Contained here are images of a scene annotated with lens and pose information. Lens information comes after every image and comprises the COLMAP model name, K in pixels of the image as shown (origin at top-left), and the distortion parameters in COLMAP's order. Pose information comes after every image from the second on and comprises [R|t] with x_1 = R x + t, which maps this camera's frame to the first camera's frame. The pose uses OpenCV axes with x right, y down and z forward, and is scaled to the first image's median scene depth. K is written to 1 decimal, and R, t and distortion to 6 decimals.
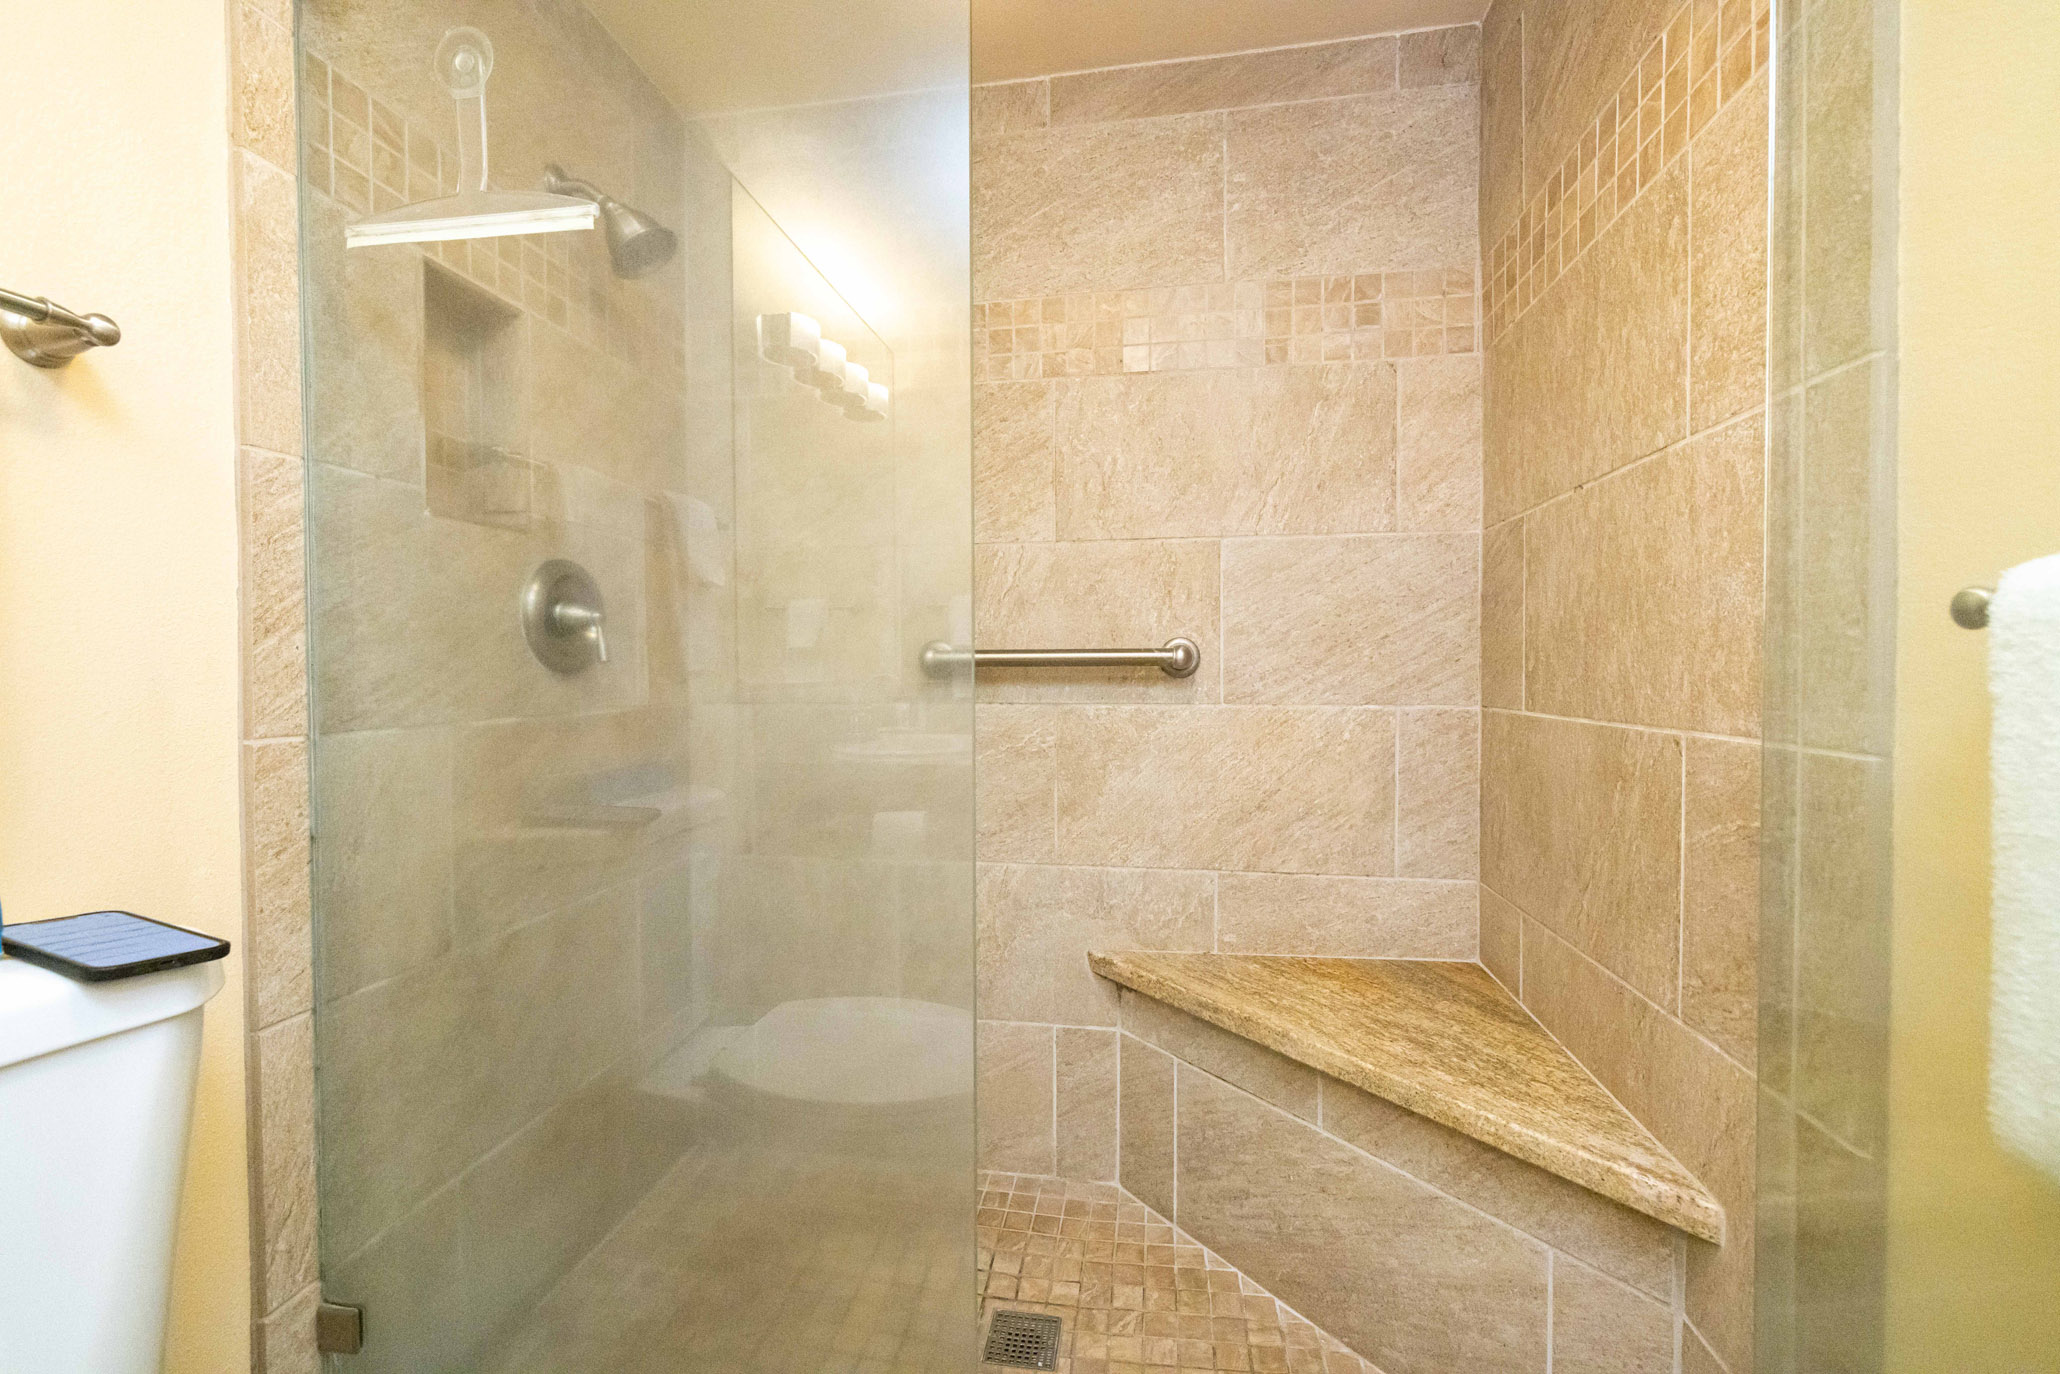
lens RADIAL K [[875.2, 0, 1017.1], [0, 875.2, 672.9], [0, 0, 1]] dist [0.001660, 0.000168]
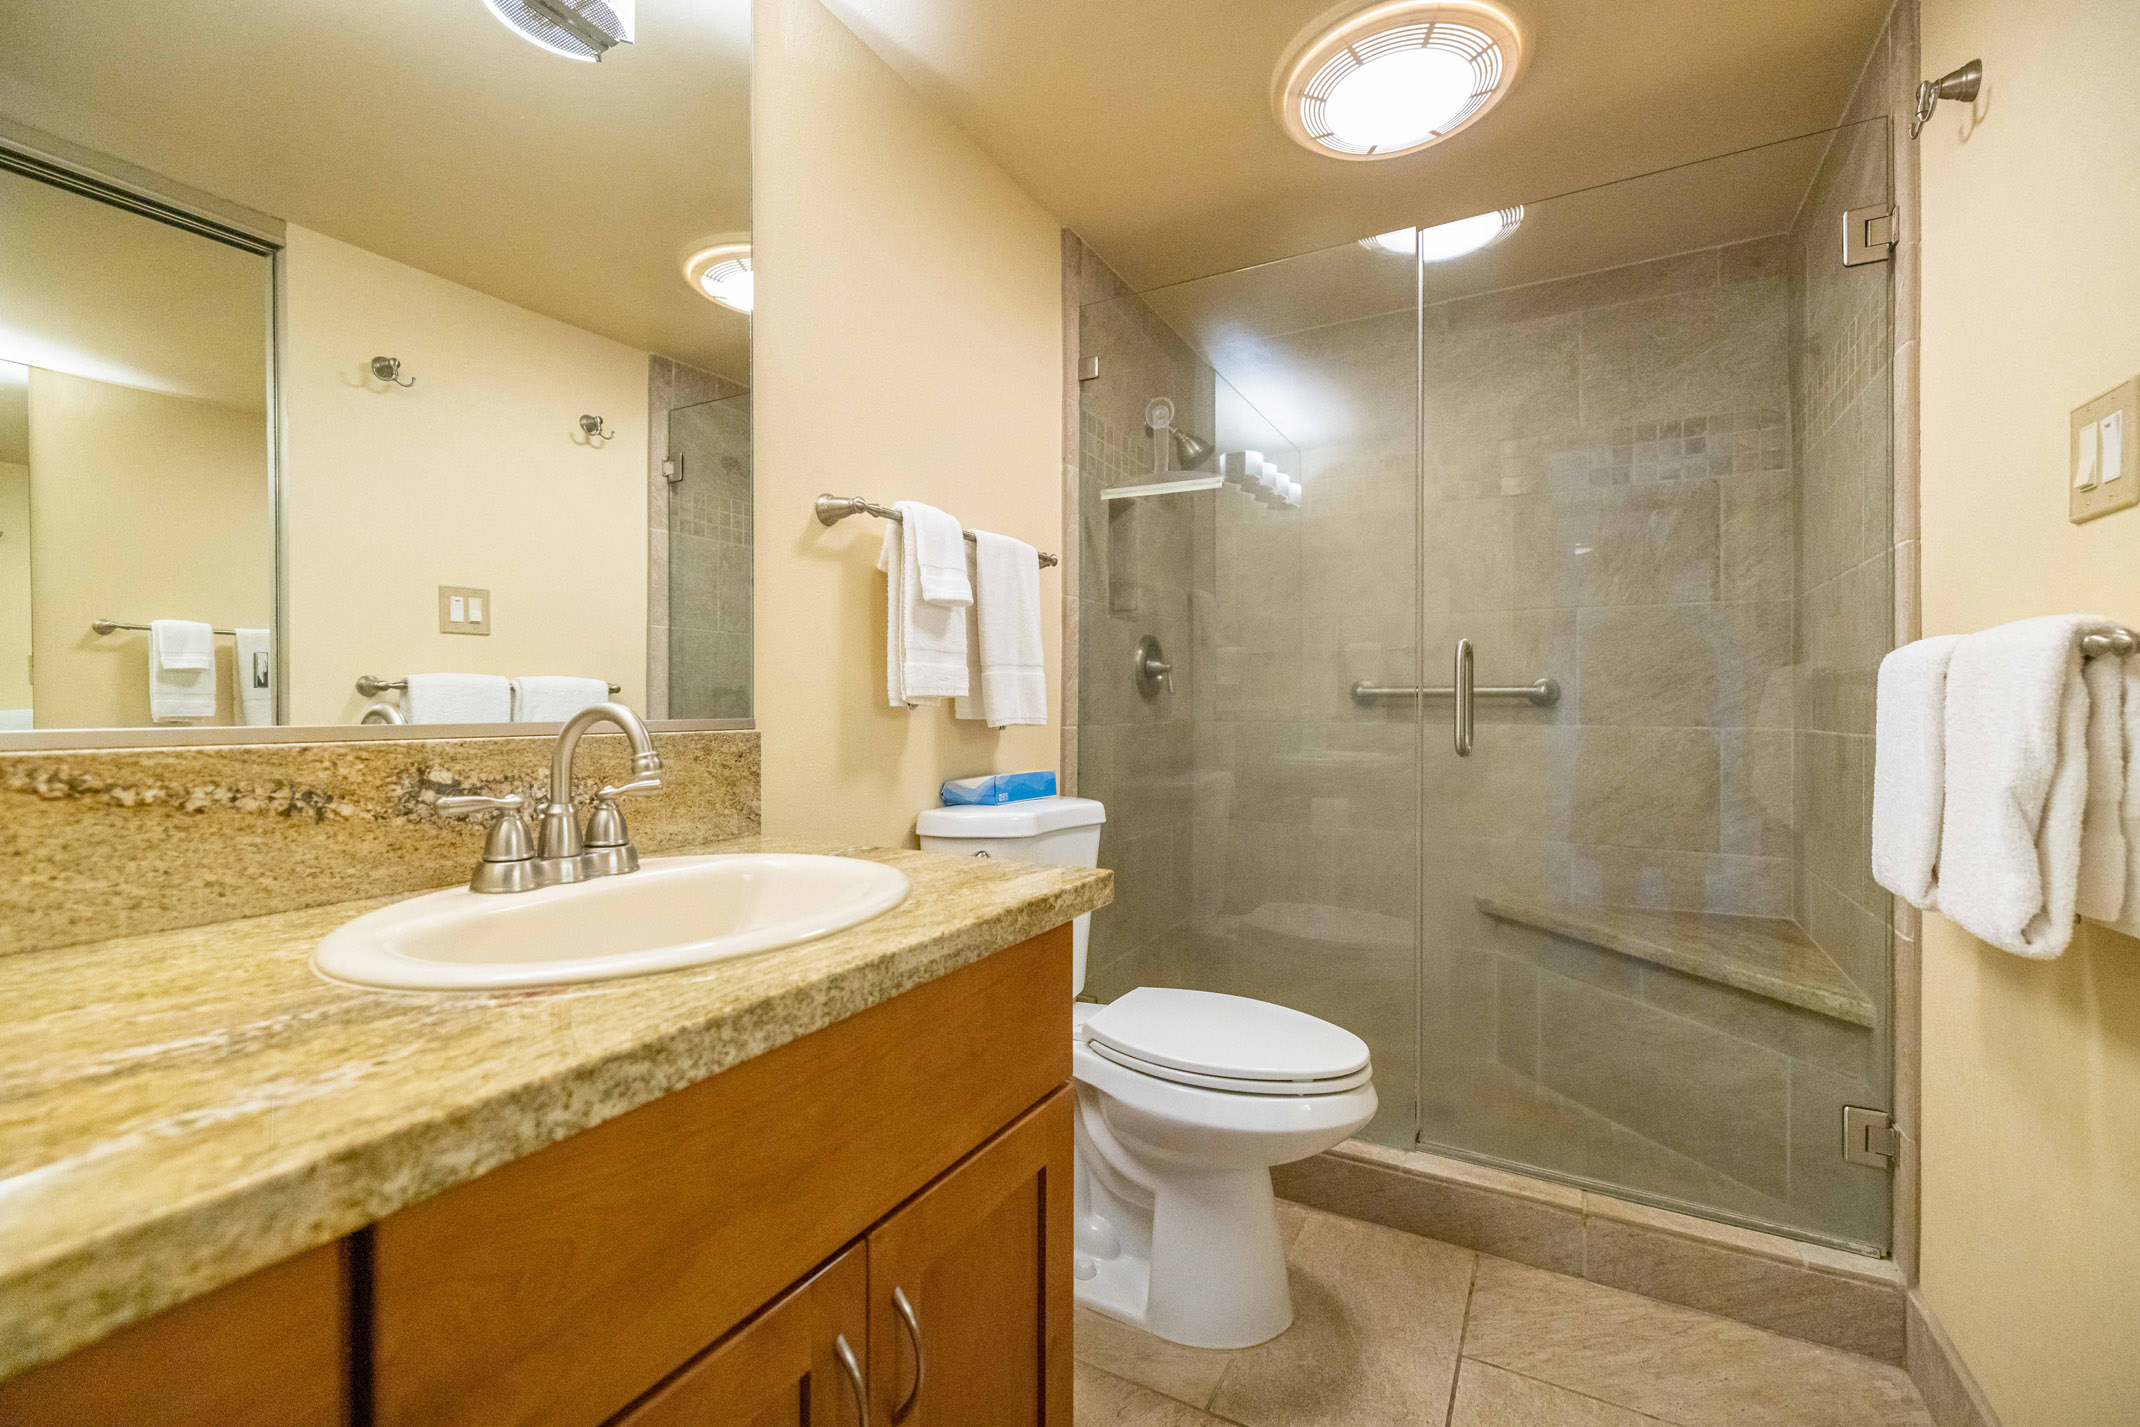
lens RADIAL K [[909.2, 0, 1056.6], [0, 909.2, 698.8], [0, 0, 1]] dist [0.001660, 0.000168]
pose [[0.941062, 0.005003, -0.338197, -0.064125], [-0.009811, 0.999874, -0.012509, 0.021386], [0.338092, 0.015090, 0.940992, -0.696806]]
